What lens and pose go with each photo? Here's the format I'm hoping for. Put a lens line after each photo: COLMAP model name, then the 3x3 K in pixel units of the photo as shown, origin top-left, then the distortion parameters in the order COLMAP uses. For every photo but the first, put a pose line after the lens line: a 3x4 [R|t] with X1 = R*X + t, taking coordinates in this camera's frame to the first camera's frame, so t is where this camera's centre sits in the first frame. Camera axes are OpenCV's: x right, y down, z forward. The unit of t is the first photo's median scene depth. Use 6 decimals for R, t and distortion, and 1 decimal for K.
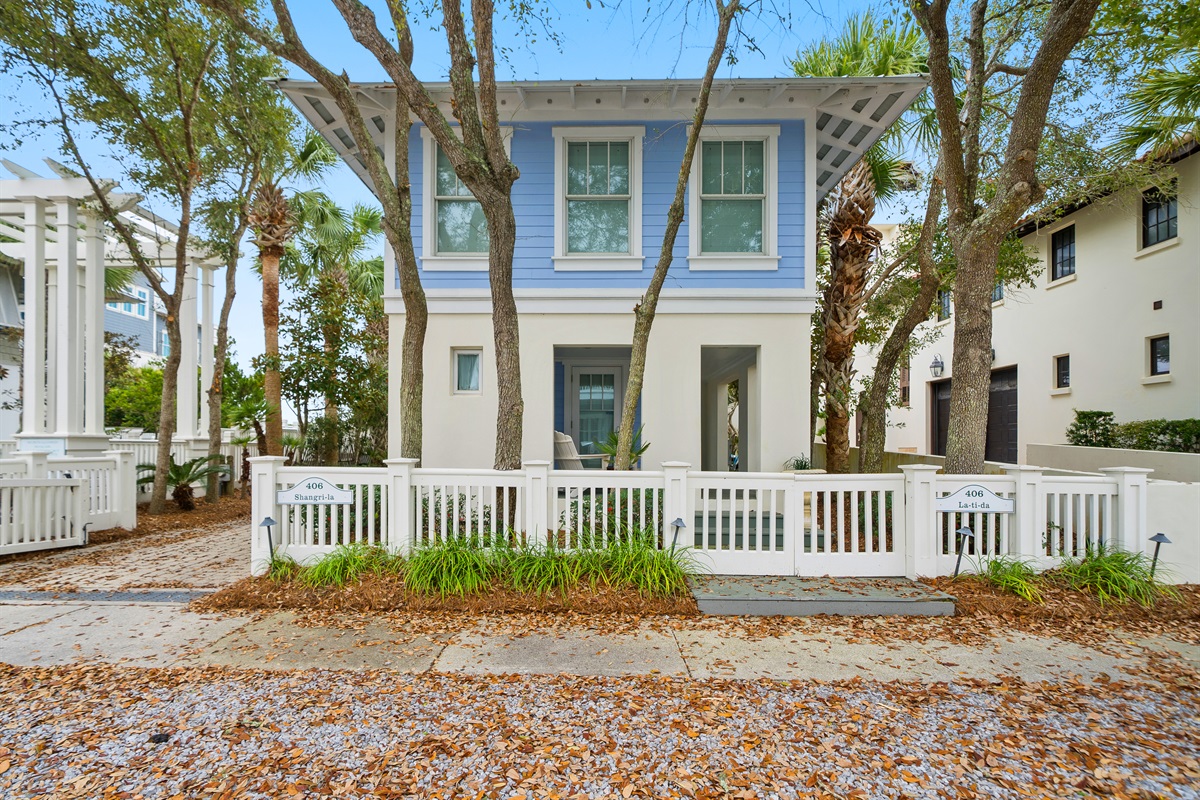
lens RADIAL K [[421.8, 0, 595.6], [0, 421.8, 392.0], [0, 0, 1]] dist [-0.000429, -0.000013]
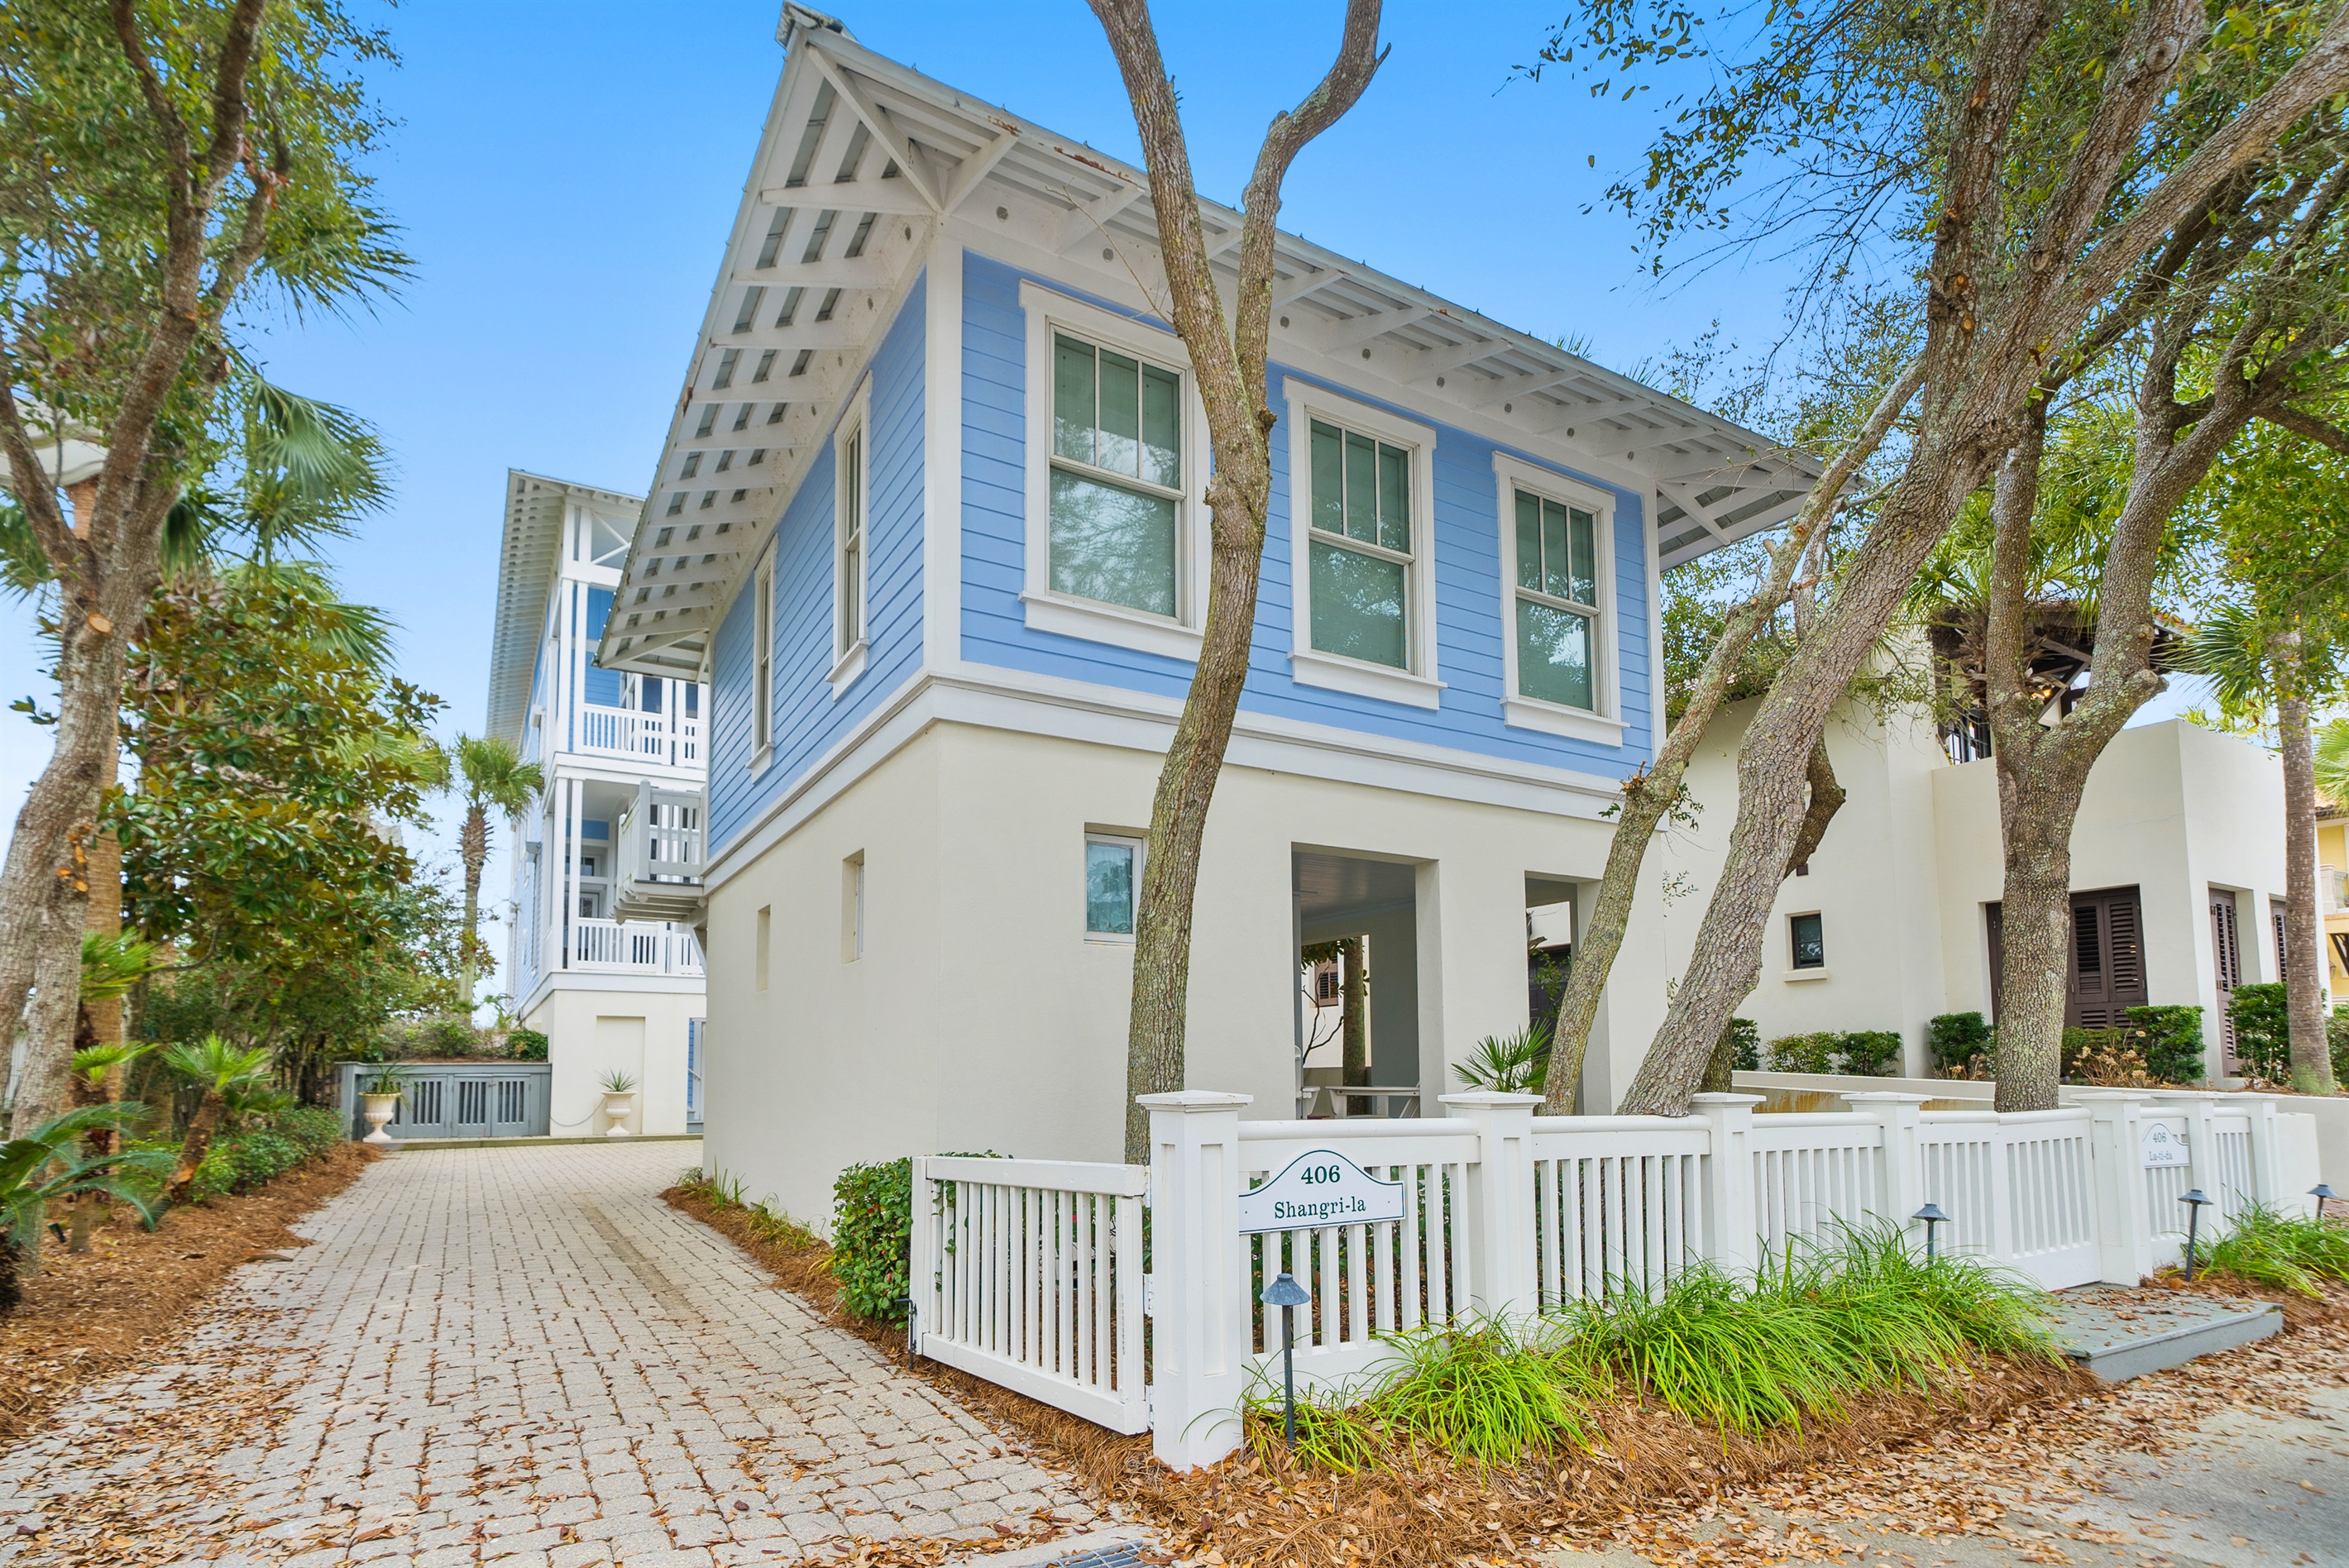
lens RADIAL K [[1119.6, 0, 1174.5], [0, 1119.6, 784.0], [0, 0, 1]] dist [0.001355, 0.000070]
pose [[0.864370, 0.121543, 0.487947, -0.508959], [-0.063218, 0.988916, -0.134343, -0.003735], [-0.498867, 0.085275, 0.862473, 0.016982]]
